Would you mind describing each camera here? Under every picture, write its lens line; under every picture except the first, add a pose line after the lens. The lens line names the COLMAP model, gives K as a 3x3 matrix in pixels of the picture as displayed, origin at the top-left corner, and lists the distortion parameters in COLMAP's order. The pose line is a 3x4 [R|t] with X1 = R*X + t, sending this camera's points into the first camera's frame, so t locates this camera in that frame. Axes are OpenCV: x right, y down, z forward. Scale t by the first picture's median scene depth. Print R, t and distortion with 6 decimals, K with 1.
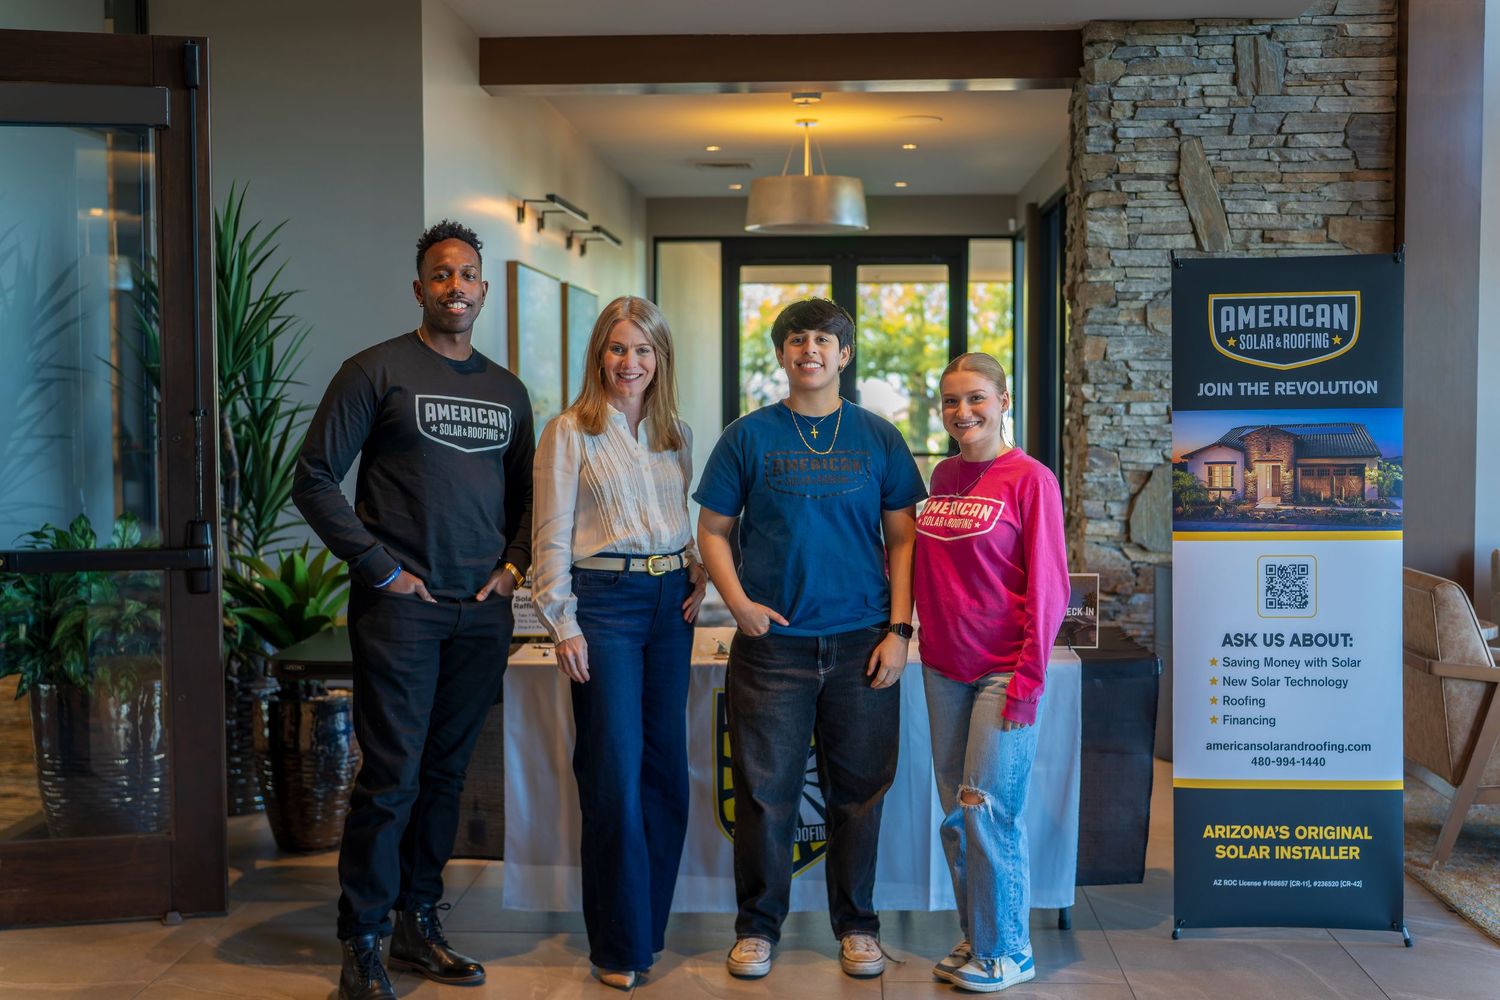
lens RADIAL K [[1888.2, 0, 750.0], [0, 1888.2, 500.0], [0, 0, 1]] dist [0.011144, -0.009309]
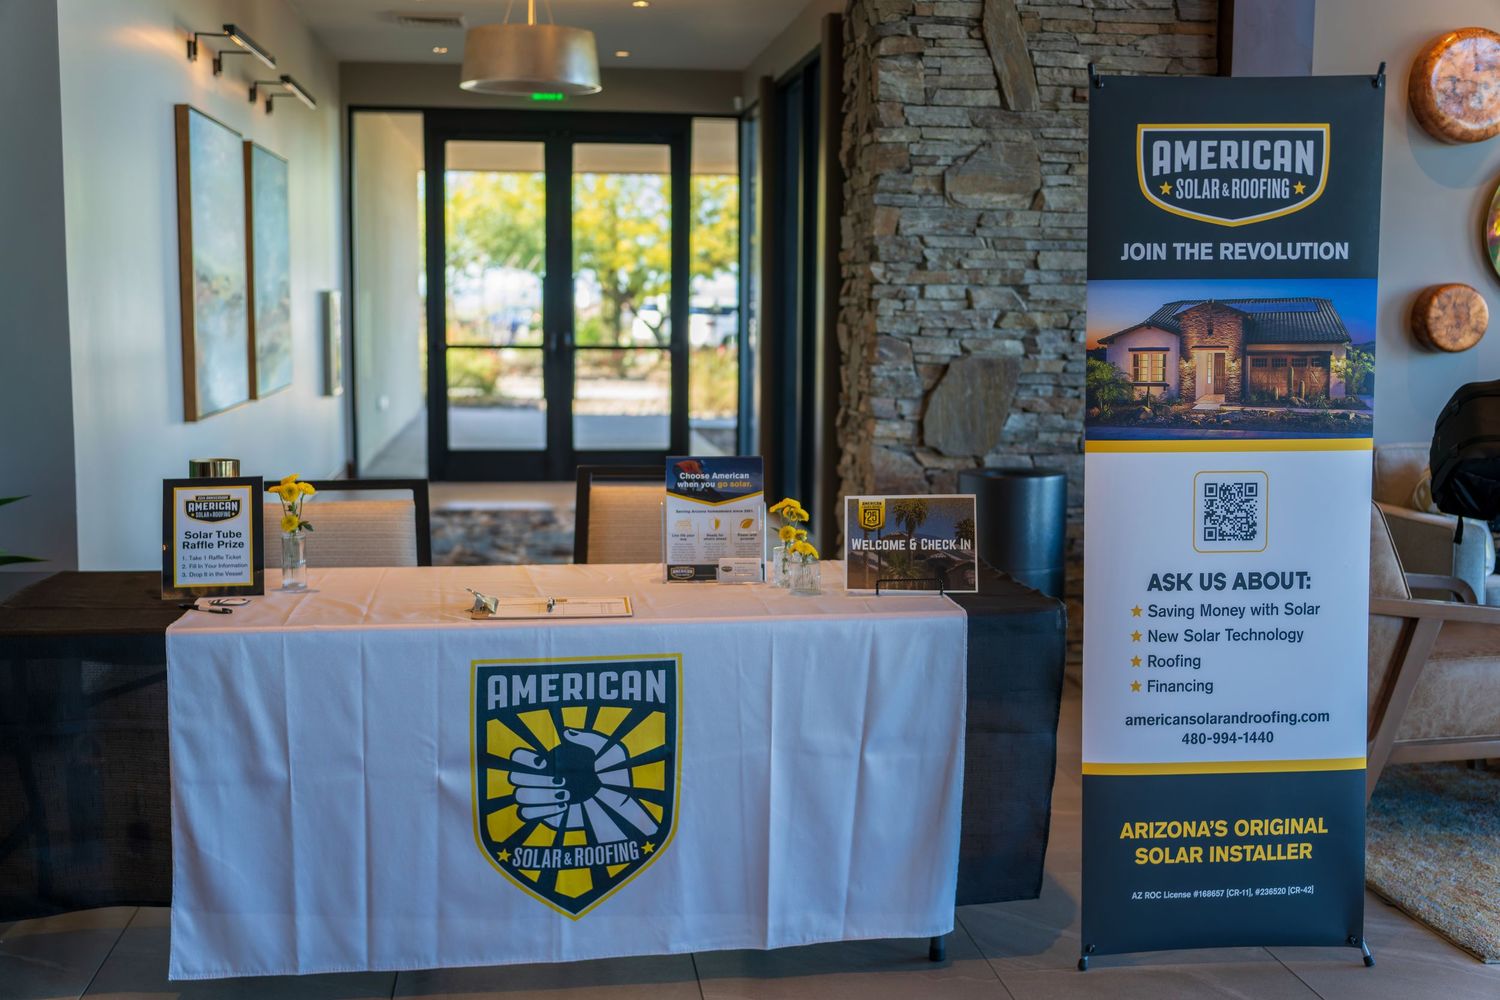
lens RADIAL K [[1775.3, 0, 750.0], [0, 1775.3, 500.0], [0, 0, 1]] dist [0.000247, -0.006858]
pose [[0.984555, -0.009737, 0.174804, -0.032468], [-0.000554, 0.998274, 0.058725, -0.001099], [-0.175074, -0.057915, 0.982850, 0.319094]]
